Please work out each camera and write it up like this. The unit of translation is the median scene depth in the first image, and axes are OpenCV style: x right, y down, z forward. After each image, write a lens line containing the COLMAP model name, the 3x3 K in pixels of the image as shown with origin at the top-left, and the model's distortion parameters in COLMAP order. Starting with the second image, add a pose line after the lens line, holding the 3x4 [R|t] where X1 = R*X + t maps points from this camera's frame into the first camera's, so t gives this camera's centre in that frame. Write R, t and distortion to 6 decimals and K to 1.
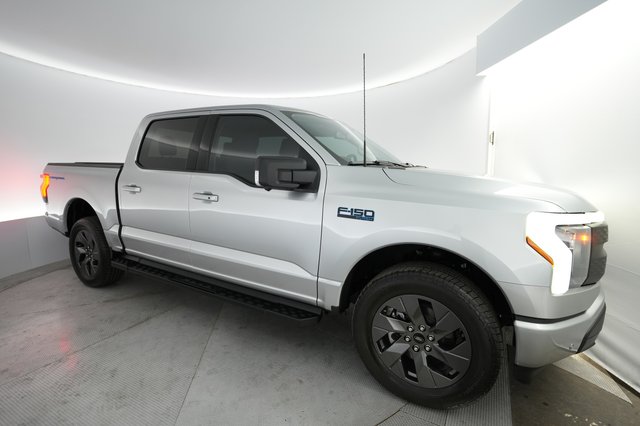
lens RADIAL K [[302.0, 0, 322.3], [0, 302.0, 213.1], [0, 0, 1]] dist [-0.011265, 0.003309]
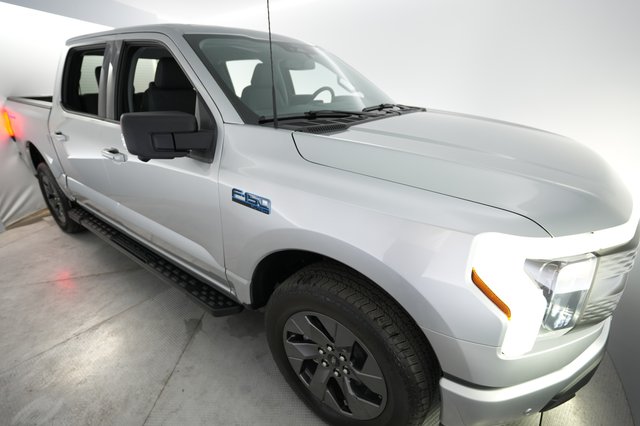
lens RADIAL K [[302.0, 0, 320.5], [0, 302.0, 214.4], [0, 0, 1]] dist [-0.011265, 0.003309]
pose [[0.991807, 0.035582, -0.122692, 0.346614], [-0.001677, 0.963971, 0.266004, -0.149076], [0.127736, -0.263618, 0.956132, 0.318055]]
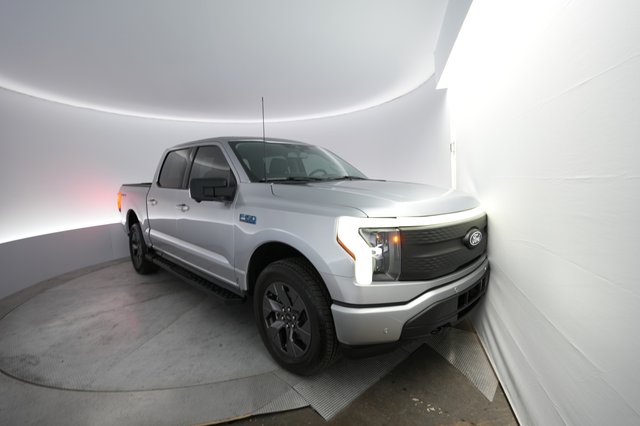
lens RADIAL K [[302.0, 0, 315.8], [0, 302.0, 210.5], [0, 0, 1]] dist [-0.011265, 0.003309]
pose [[0.958286, -0.010453, -0.285621, 0.742234], [0.000657, 0.999409, -0.034372, 0.010495], [0.285811, 0.032750, 0.957726, -0.179548]]
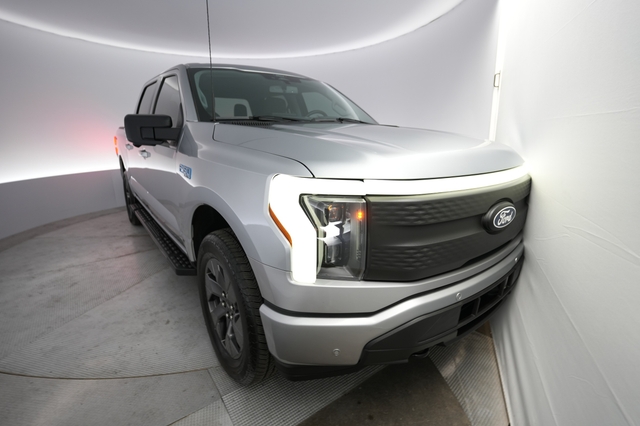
lens RADIAL K [[302.0, 0, 318.7], [0, 302.0, 212.3], [0, 0, 1]] dist [-0.011265, 0.003309]
pose [[0.918167, 0.087780, -0.386346, 0.862472], [-0.039899, 0.990676, 0.130263, -0.010630], [0.394179, -0.104189, 0.913109, 0.248971]]
